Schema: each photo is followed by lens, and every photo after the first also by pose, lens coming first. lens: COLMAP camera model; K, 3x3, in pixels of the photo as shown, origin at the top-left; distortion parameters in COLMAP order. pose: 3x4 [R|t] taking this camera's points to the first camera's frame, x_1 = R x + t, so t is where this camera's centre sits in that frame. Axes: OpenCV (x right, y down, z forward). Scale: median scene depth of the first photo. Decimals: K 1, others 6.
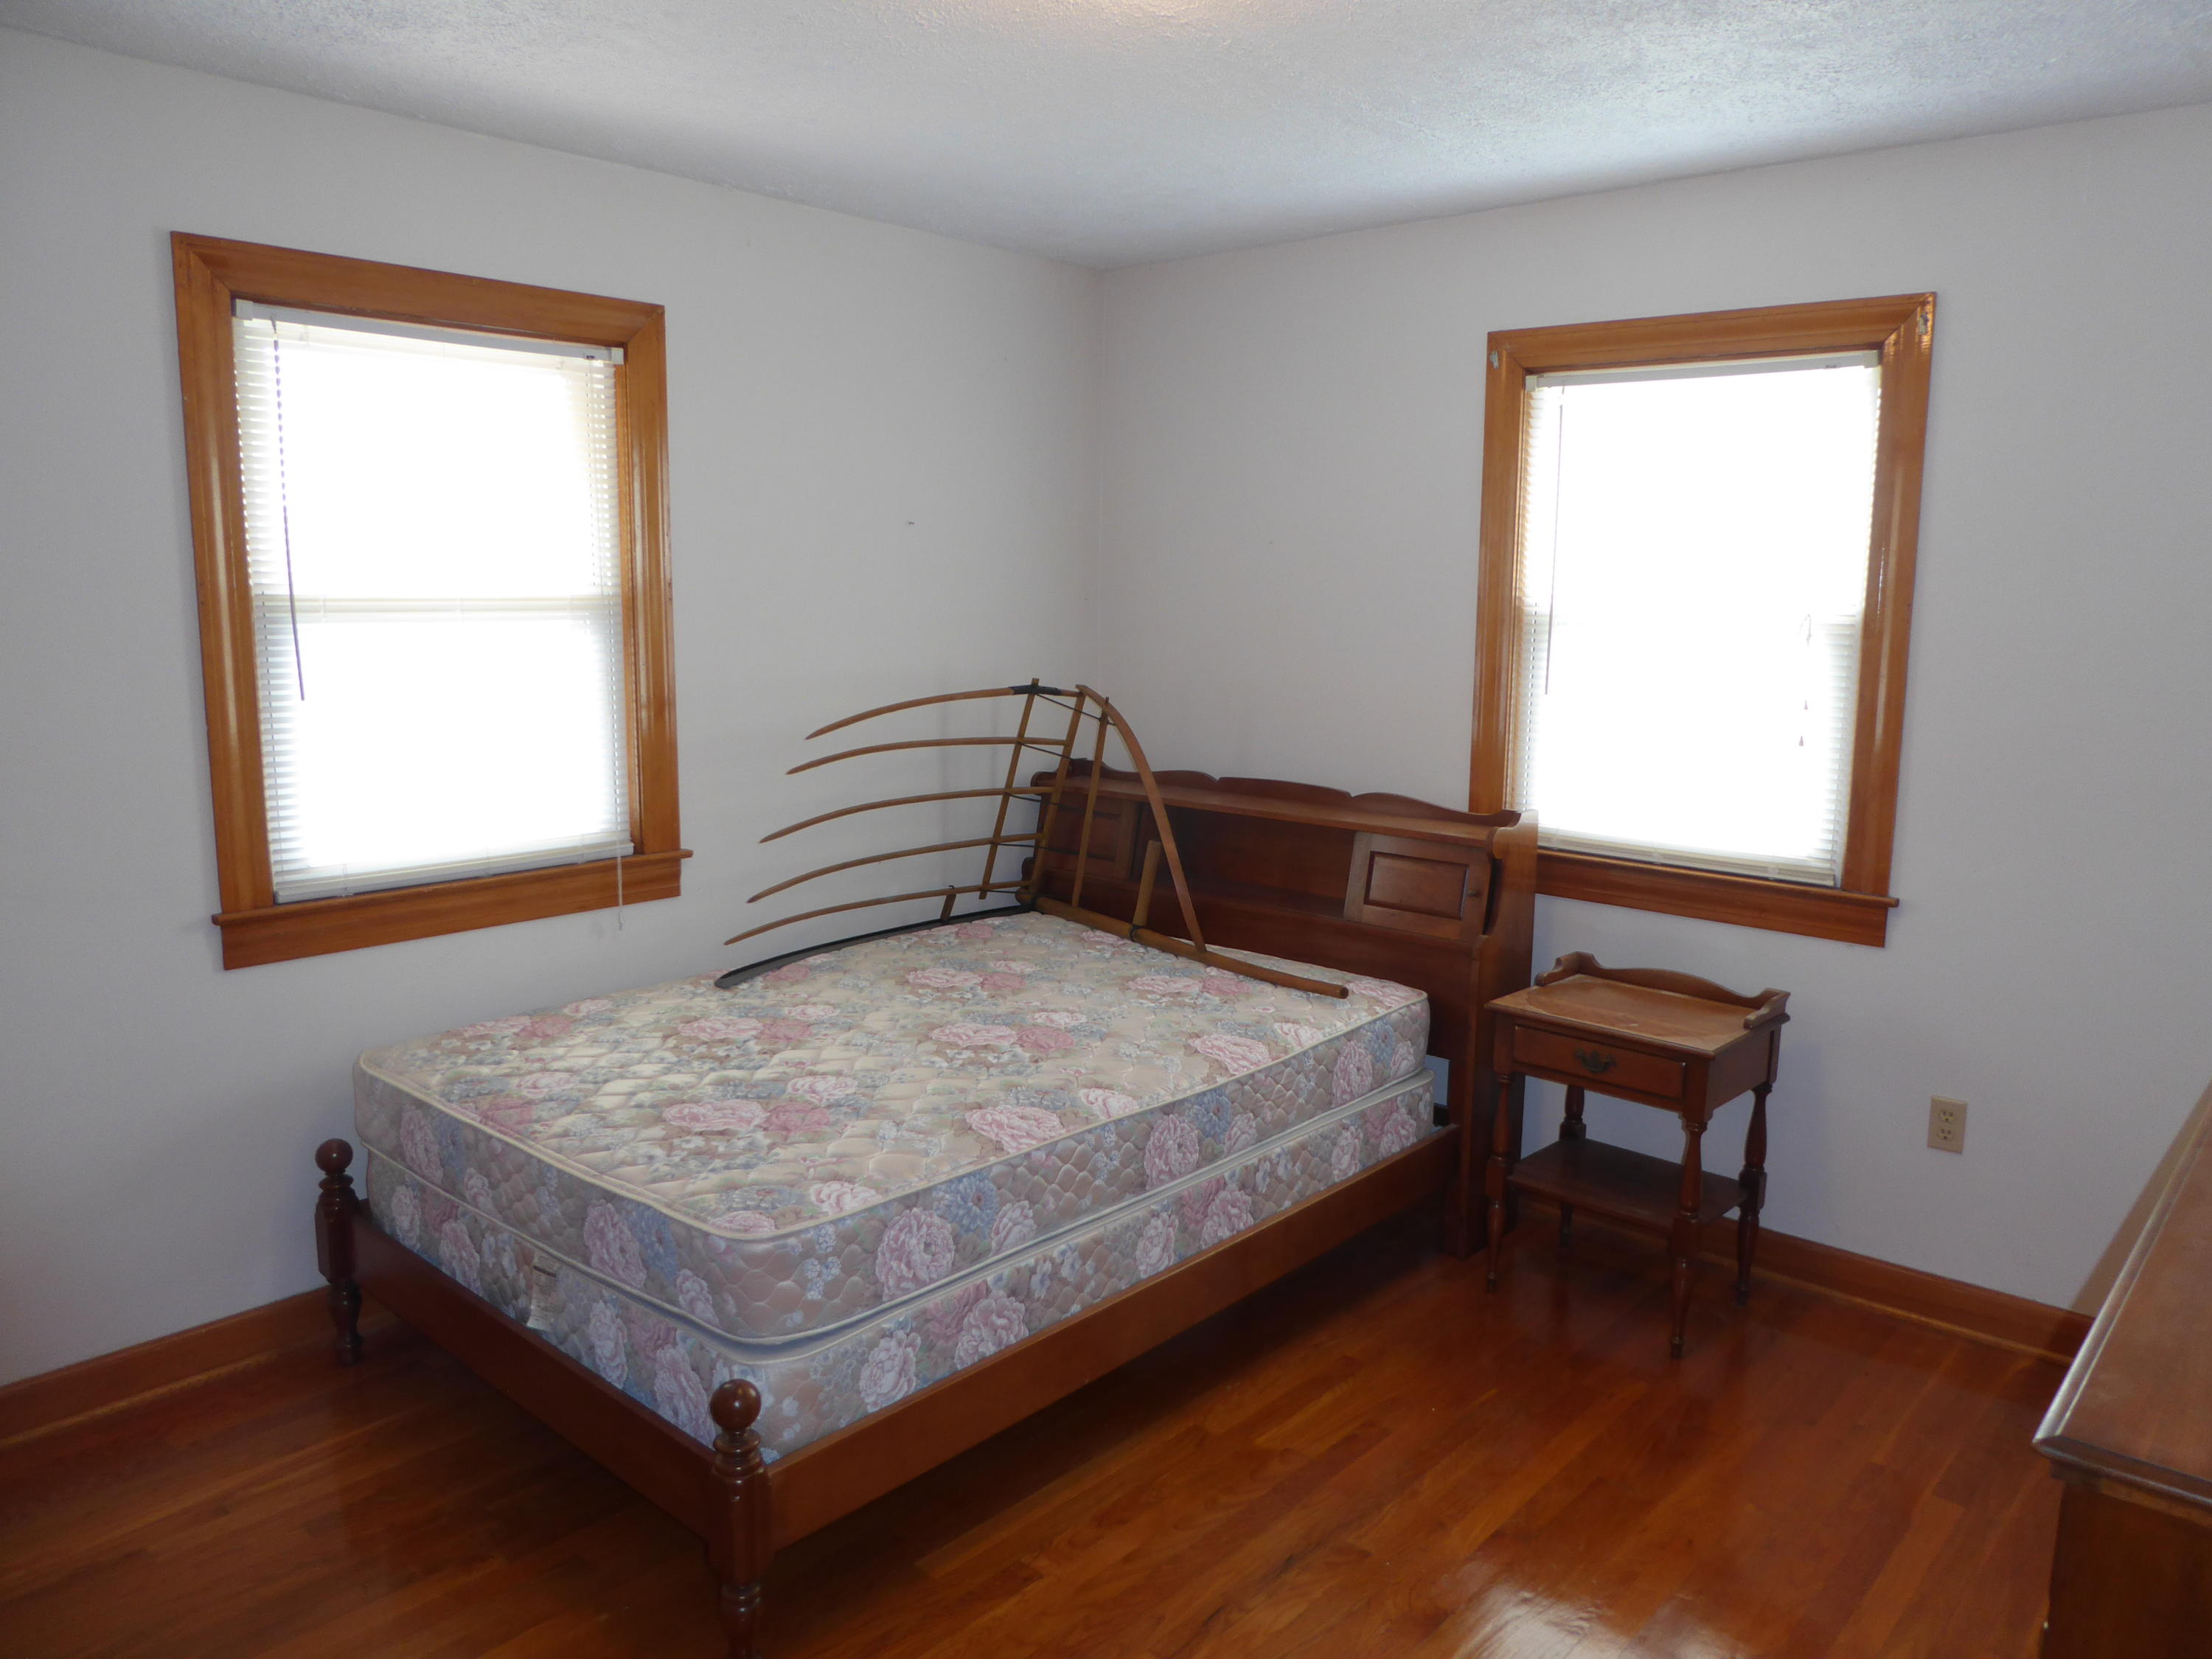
lens RADIAL K [[1578.0, 0, 1118.7], [0, 1578.0, 823.3], [0, 0, 1]] dist [-0.046719, 0.026847]
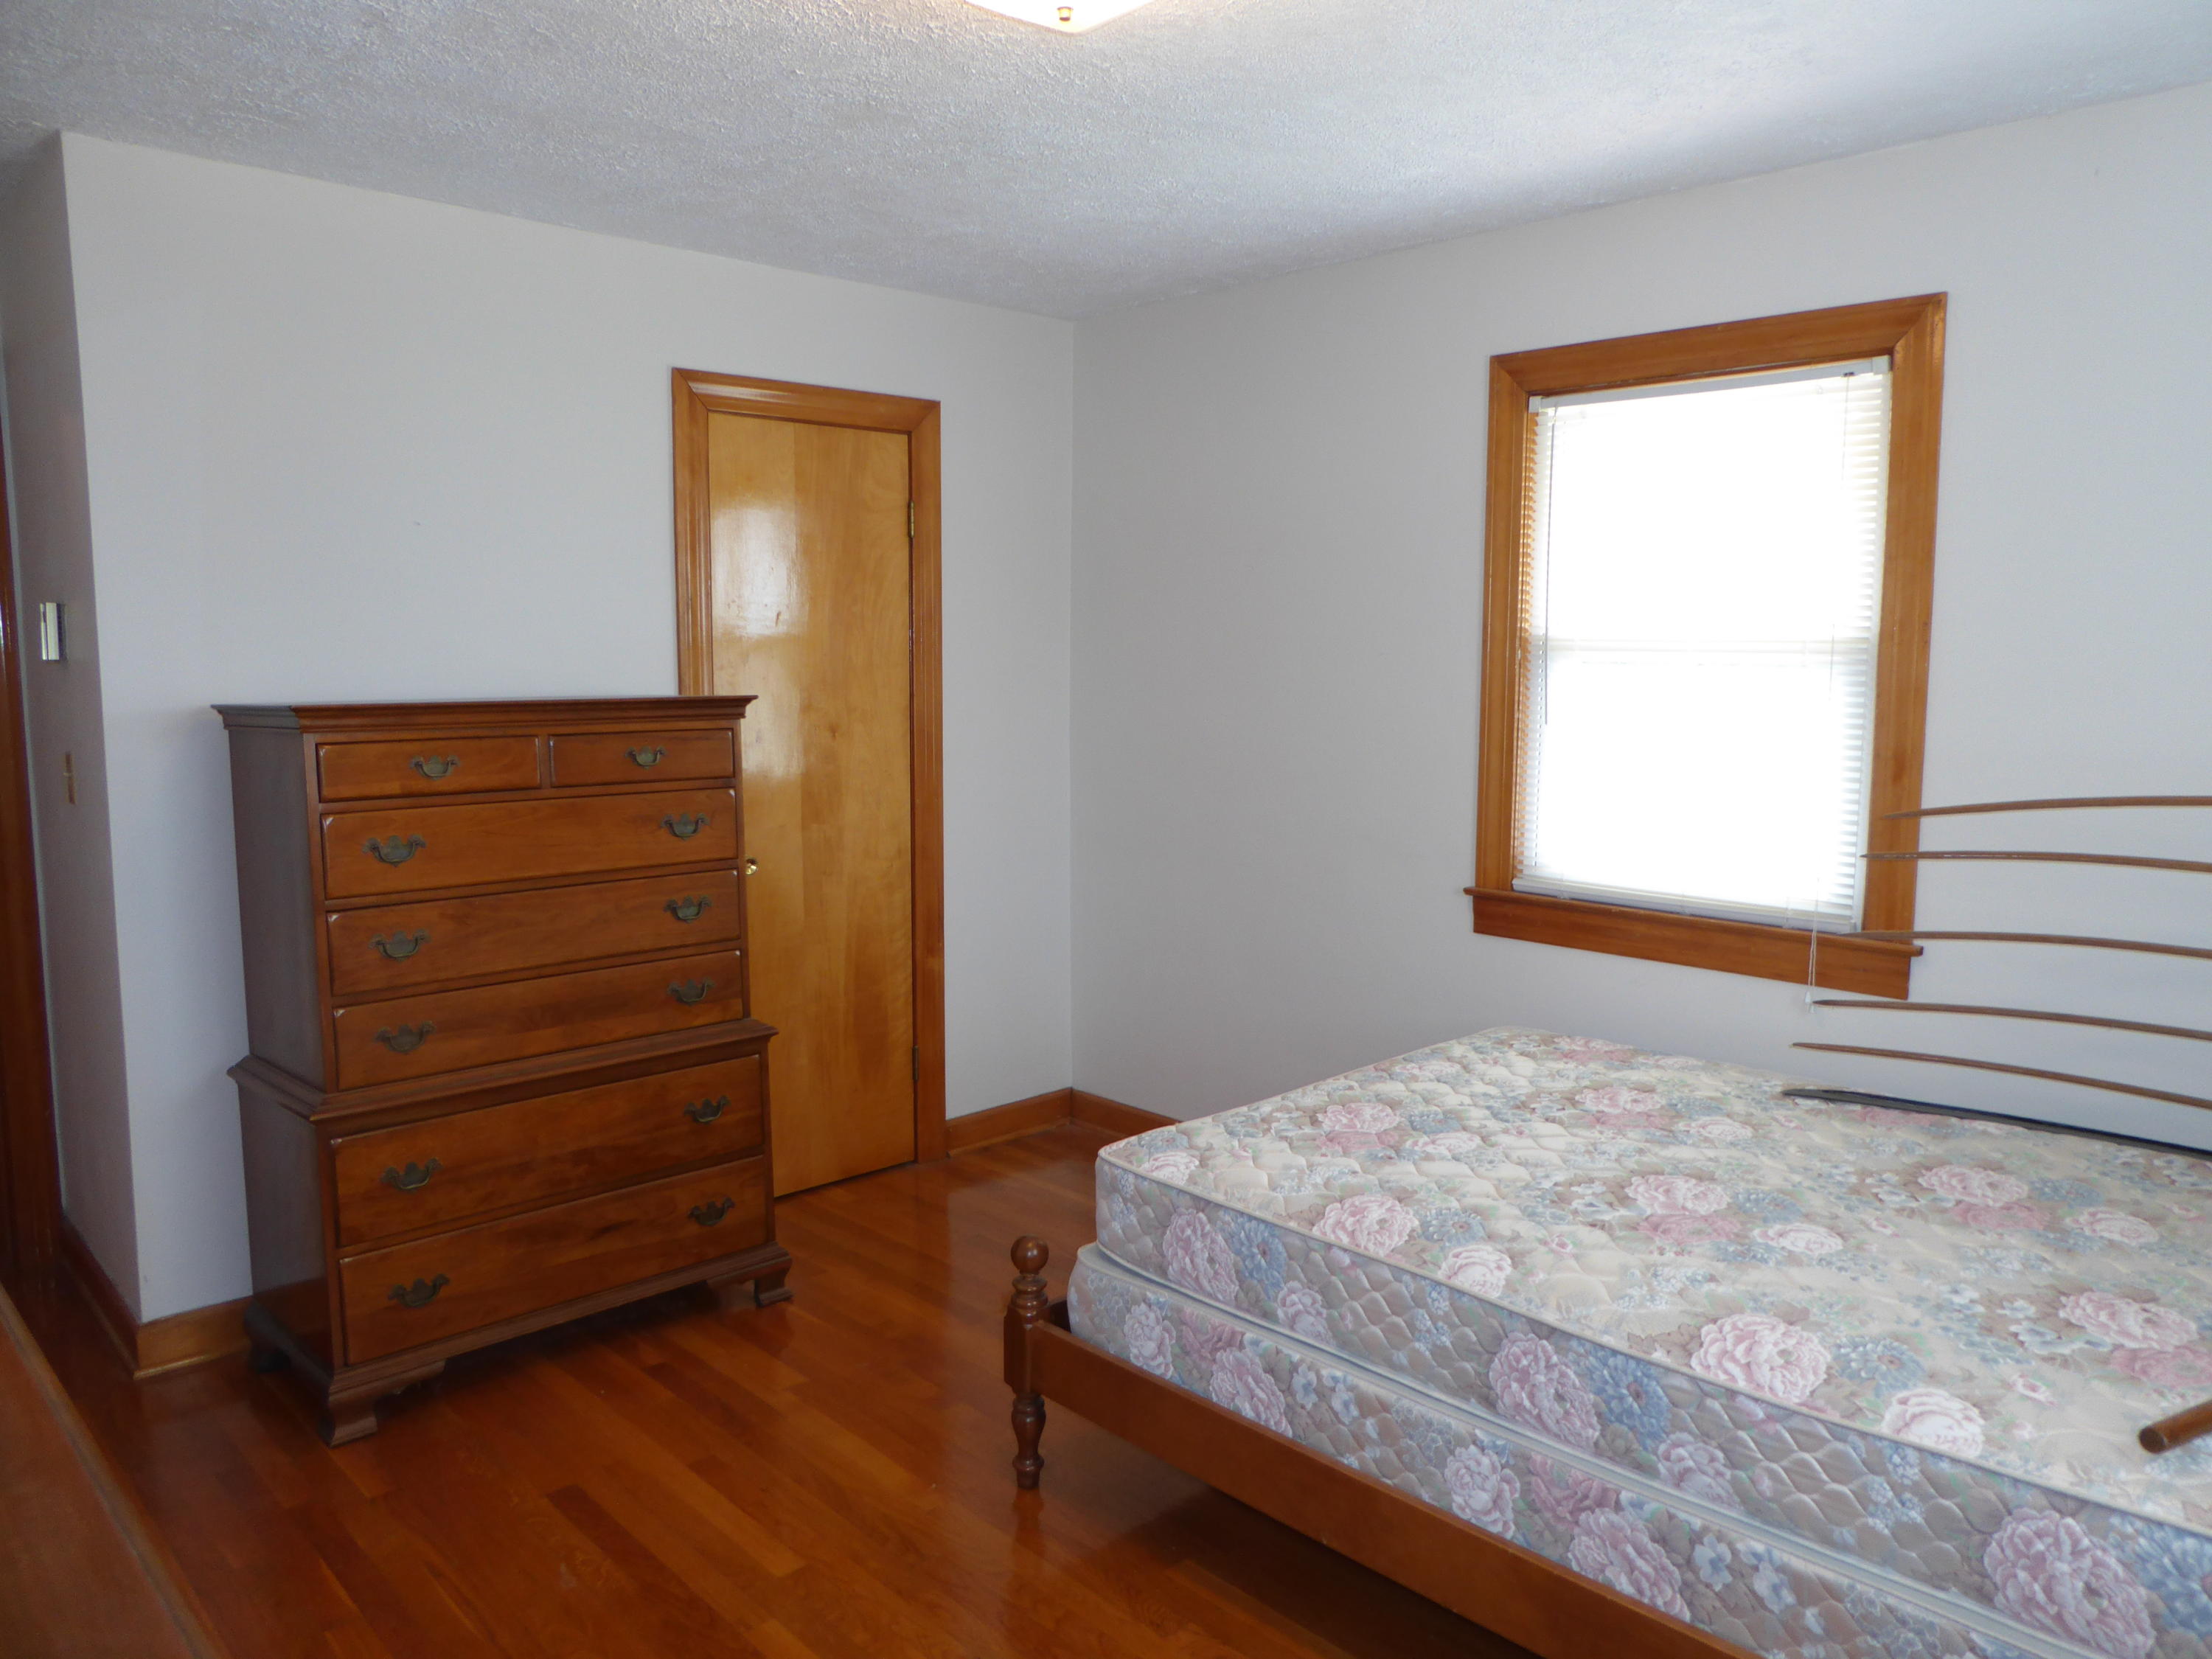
lens RADIAL K [[1578.0, 0, 1118.7], [0, 1578.0, 823.3], [0, 0, 1]] dist [-0.046719, 0.026847]
pose [[-0.086914, 0.098663, -0.991318, 0.751439], [-0.157944, 0.981133, 0.111497, -0.095078], [0.983616, 0.166263, -0.069691, 0.849680]]
